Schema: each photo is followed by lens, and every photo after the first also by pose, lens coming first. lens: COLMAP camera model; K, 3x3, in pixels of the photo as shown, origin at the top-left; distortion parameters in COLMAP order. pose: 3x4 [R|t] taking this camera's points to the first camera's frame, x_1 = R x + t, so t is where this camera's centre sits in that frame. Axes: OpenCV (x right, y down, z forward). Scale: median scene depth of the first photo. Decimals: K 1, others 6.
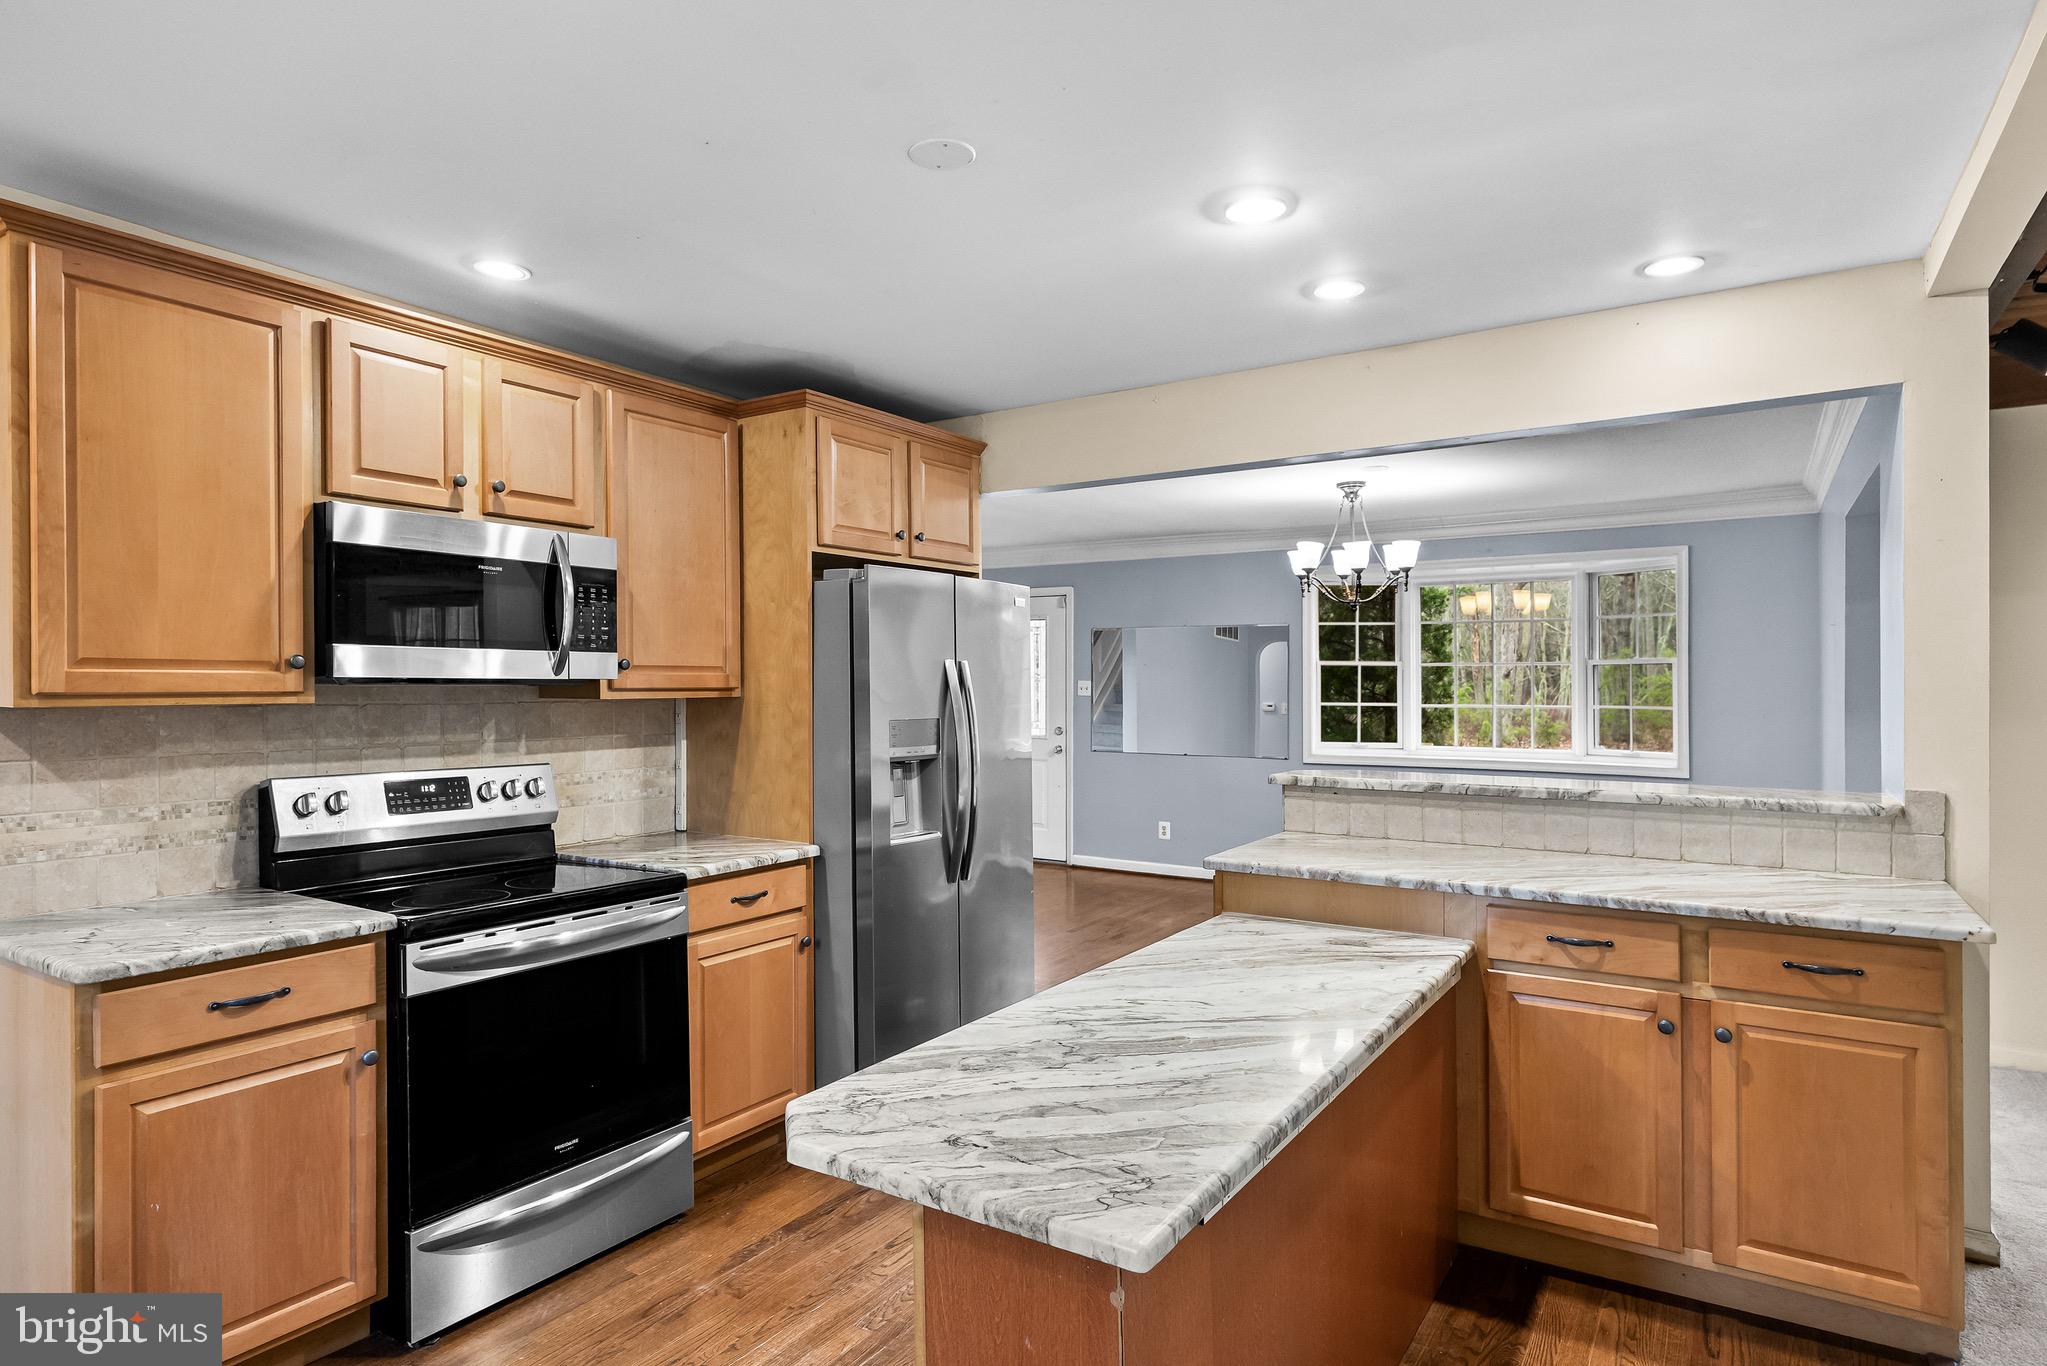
lens RADIAL K [[1137.0, 0, 1024.7], [0, 1137.0, 682.3], [0, 0, 1]] dist [0.005401, -0.000239]
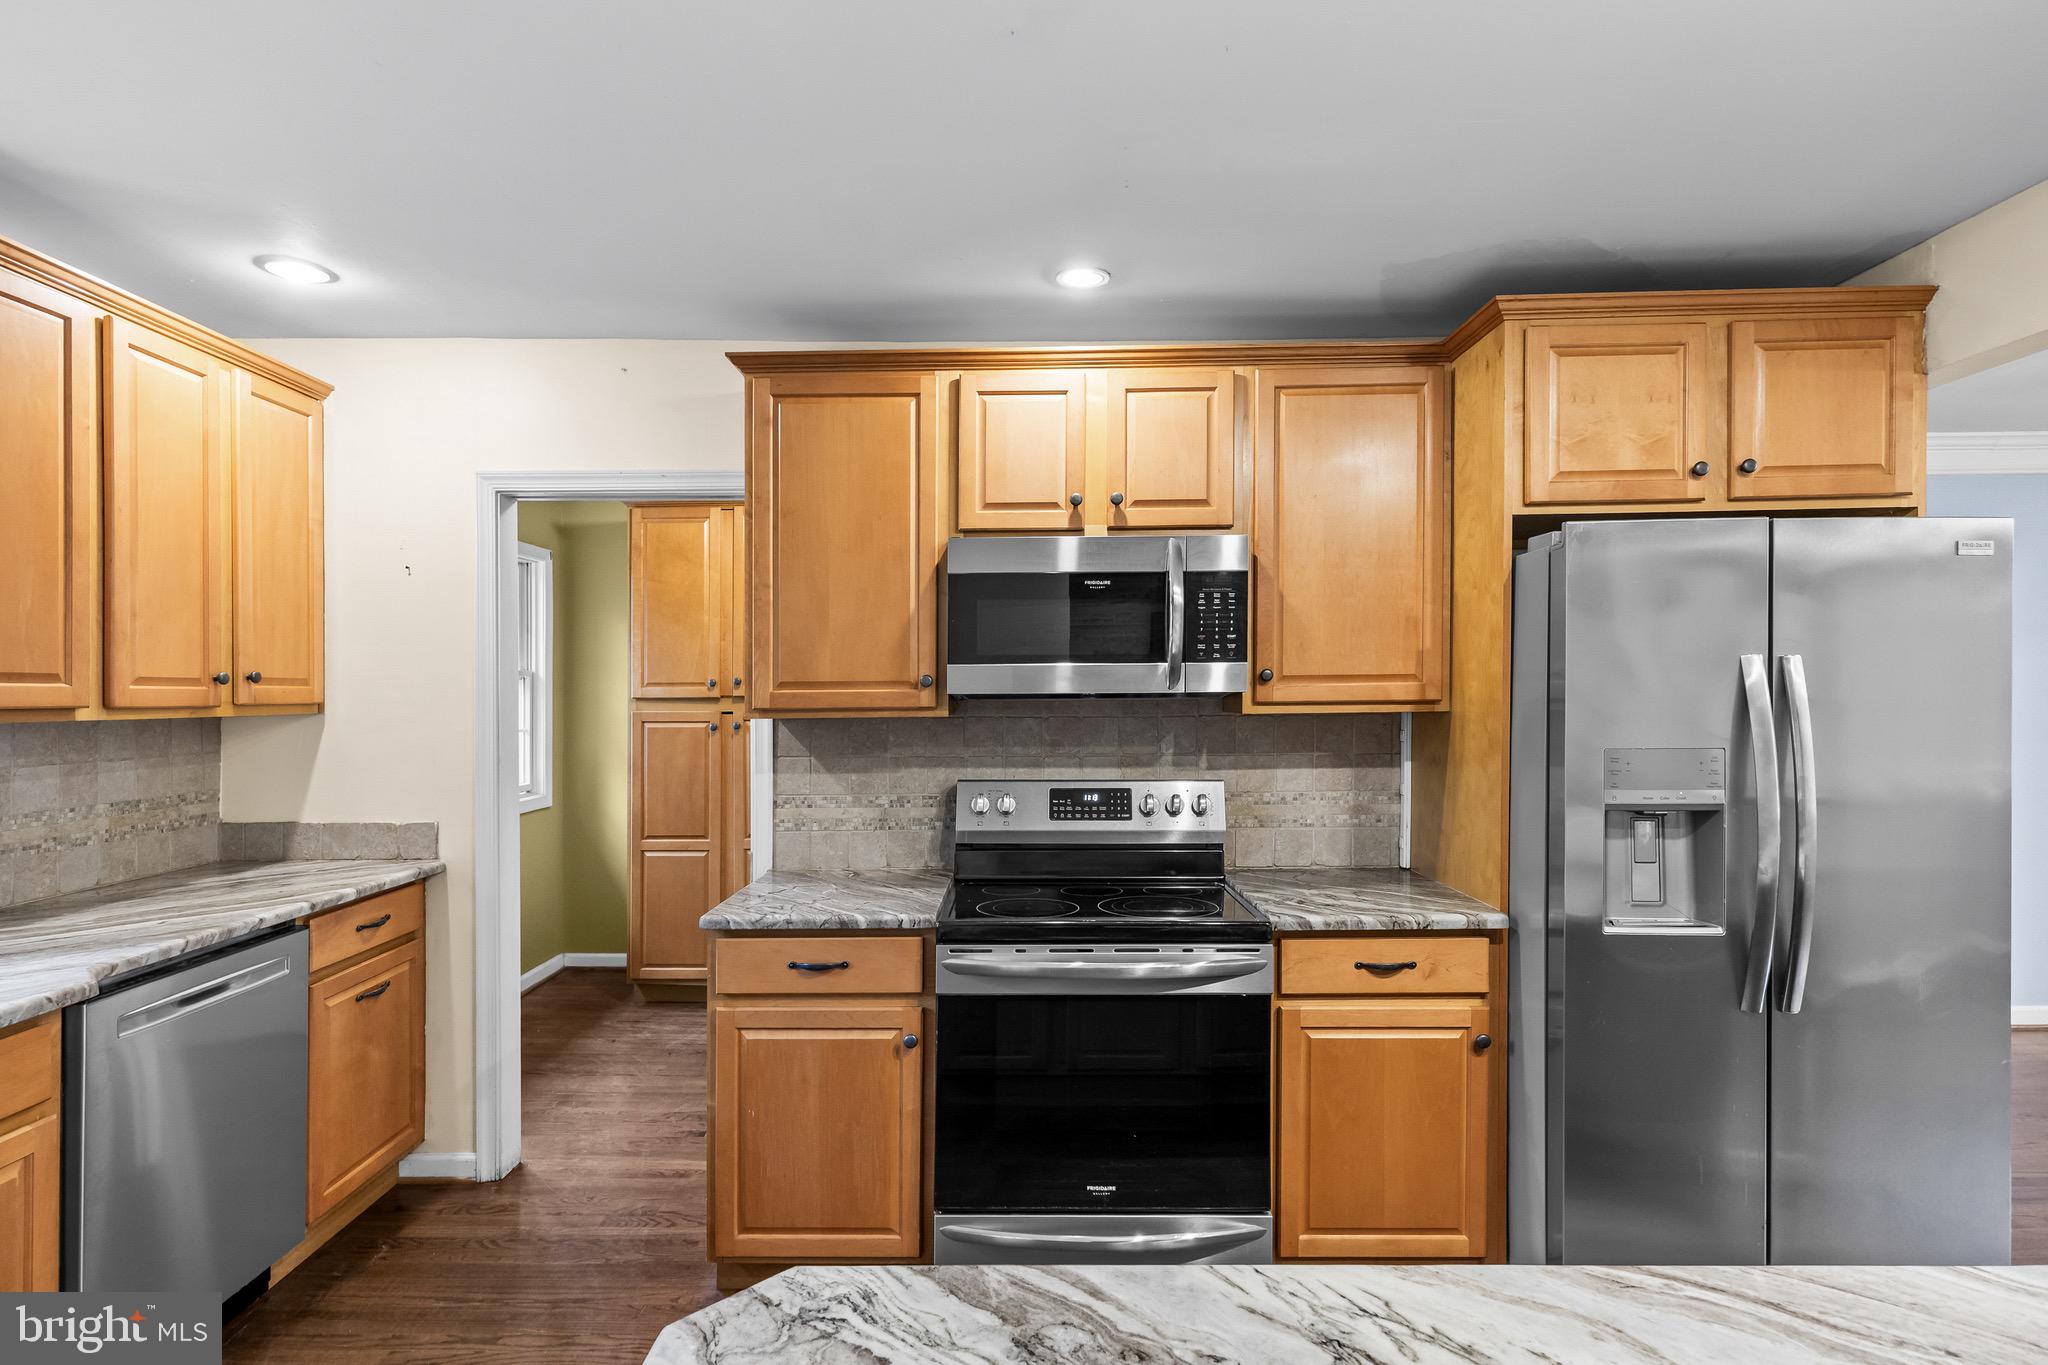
lens RADIAL K [[1034.6, 0, 1015.5], [0, 1034.6, 708.8], [0, 0, 1]] dist [0.000837, 0.002002]
pose [[0.528307, 0.005558, -0.849035, 0.244268], [0.010567, 0.999858, 0.013120, -0.002077], [0.848987, -0.015903, 0.528174, 0.425374]]
